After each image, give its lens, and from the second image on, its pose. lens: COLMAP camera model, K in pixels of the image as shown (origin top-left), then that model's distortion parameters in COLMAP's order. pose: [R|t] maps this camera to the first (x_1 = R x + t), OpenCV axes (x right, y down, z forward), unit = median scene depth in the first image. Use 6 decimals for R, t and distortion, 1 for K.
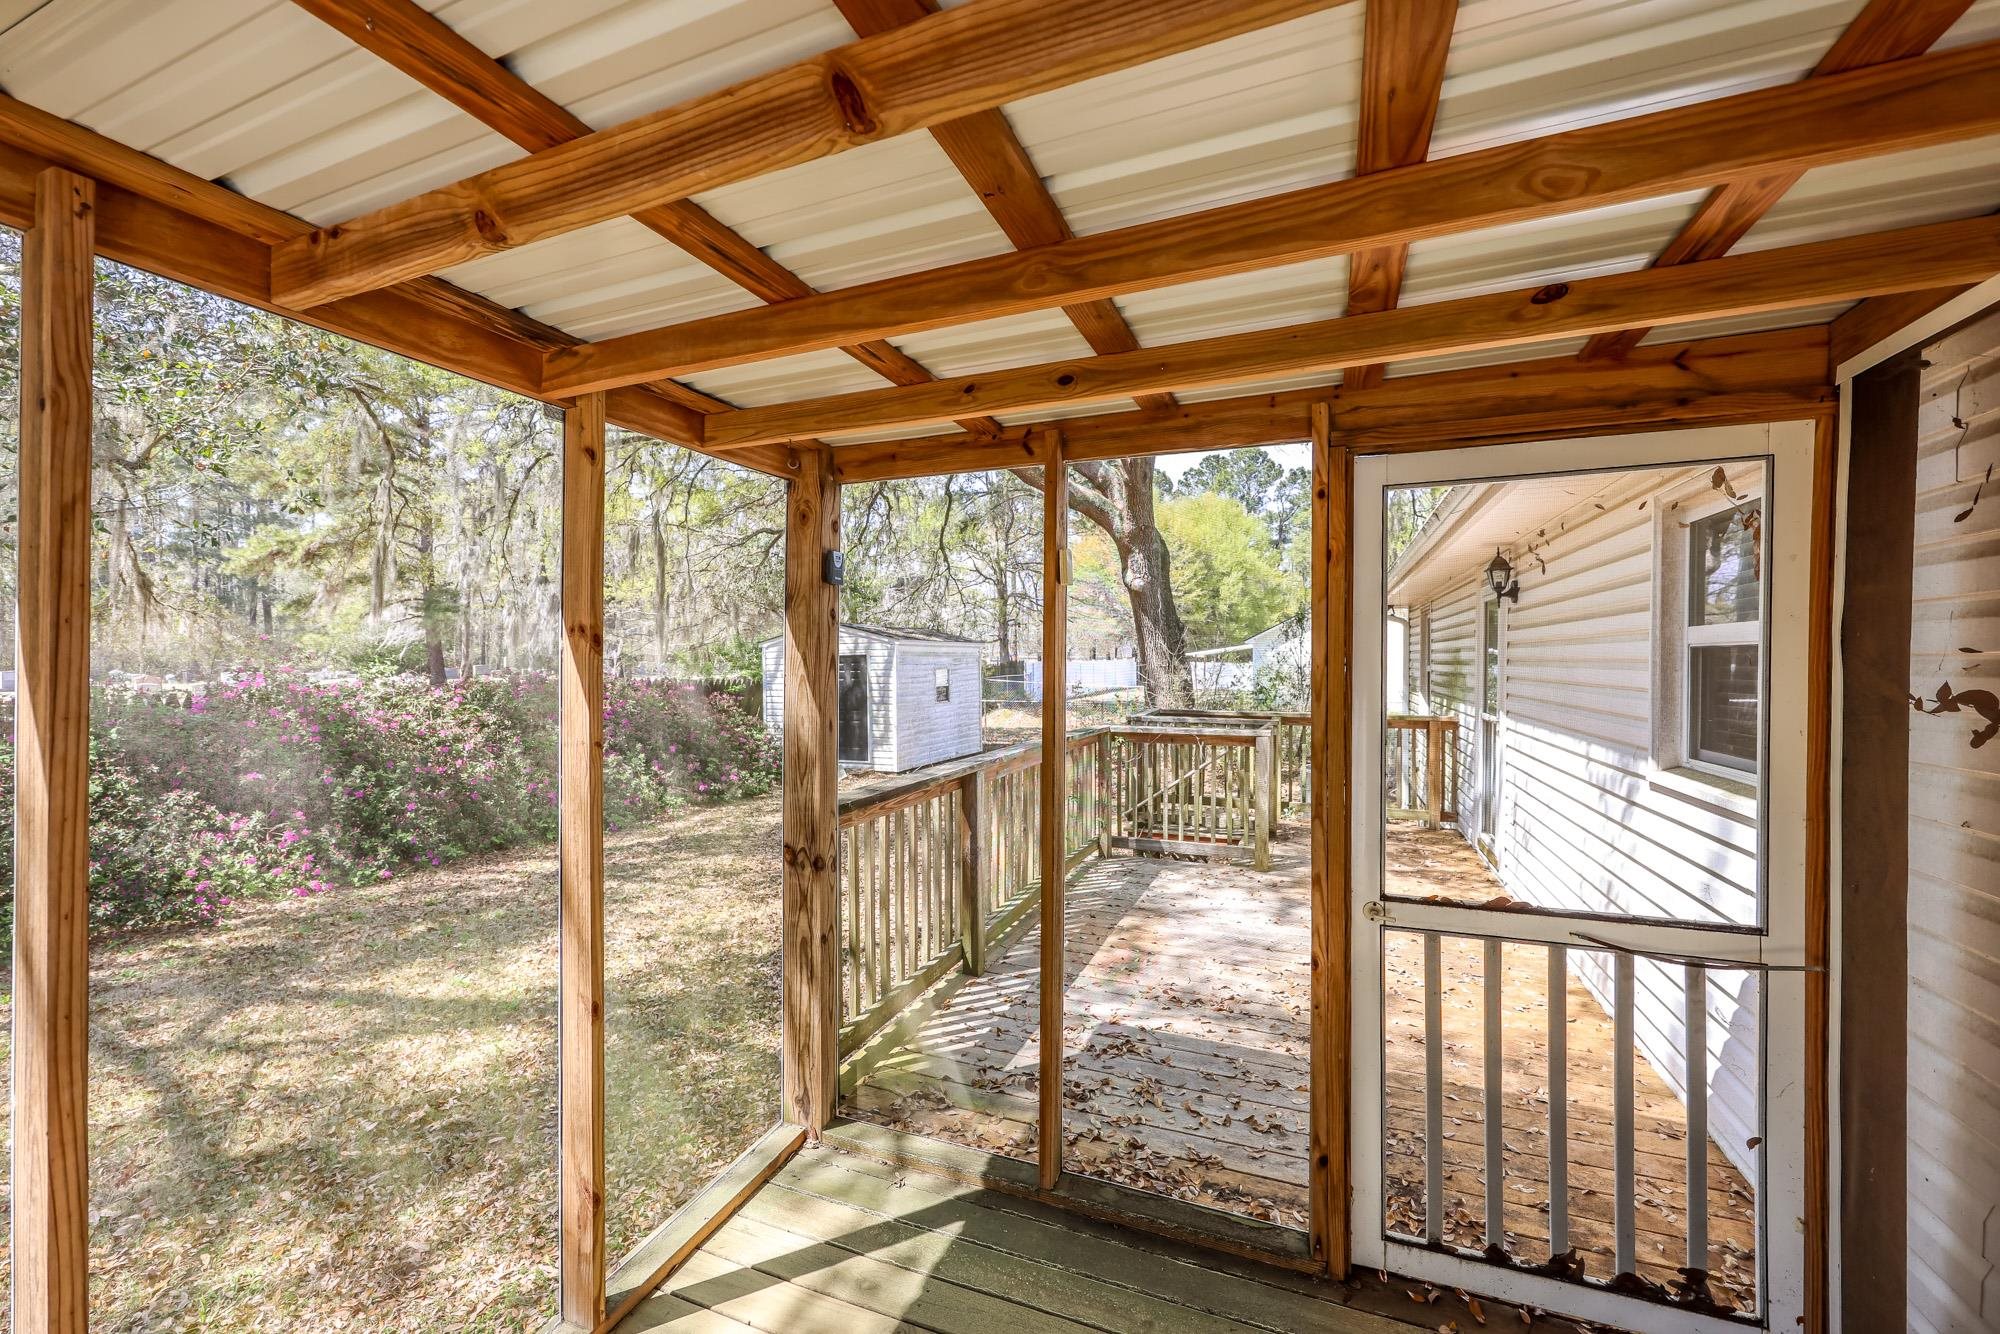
lens RADIAL K [[890.6, 0, 1003.4], [0, 890.6, 638.2], [0, 0, 1]] dist [-0.002031, -0.000148]
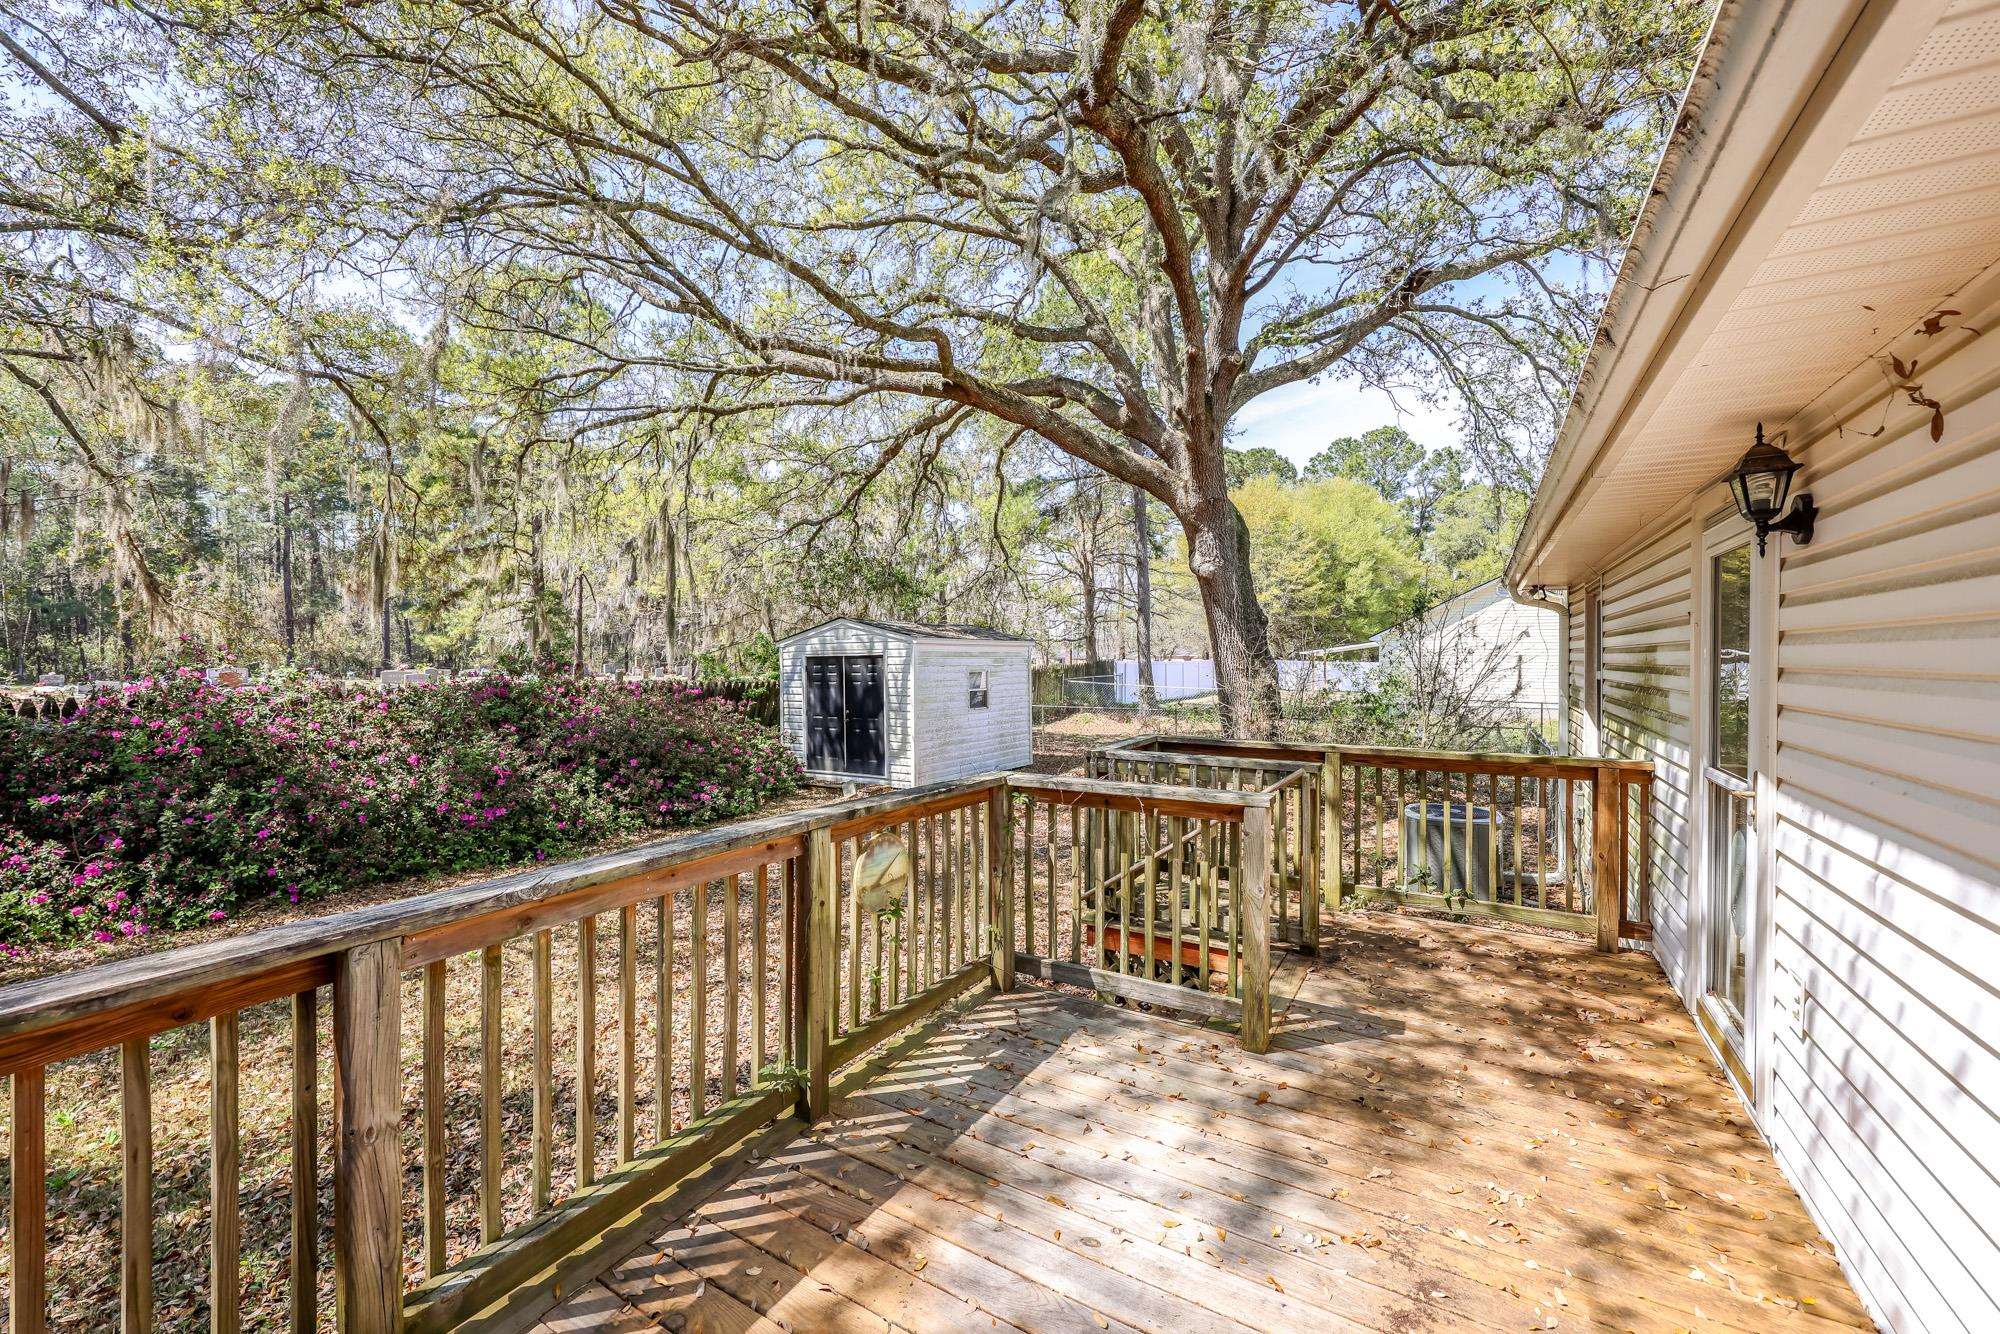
lens RADIAL K [[824.1, 0, 990.6], [0, 824.1, 638.9], [0, 0, 1]] dist [-0.009015, 0.000120]
pose [[0.980648, -0.004758, -0.195723, 0.135171], [0.005066, 0.999987, 0.001074, 0.003078], [0.195715, -0.002045, 0.980659, 0.275873]]
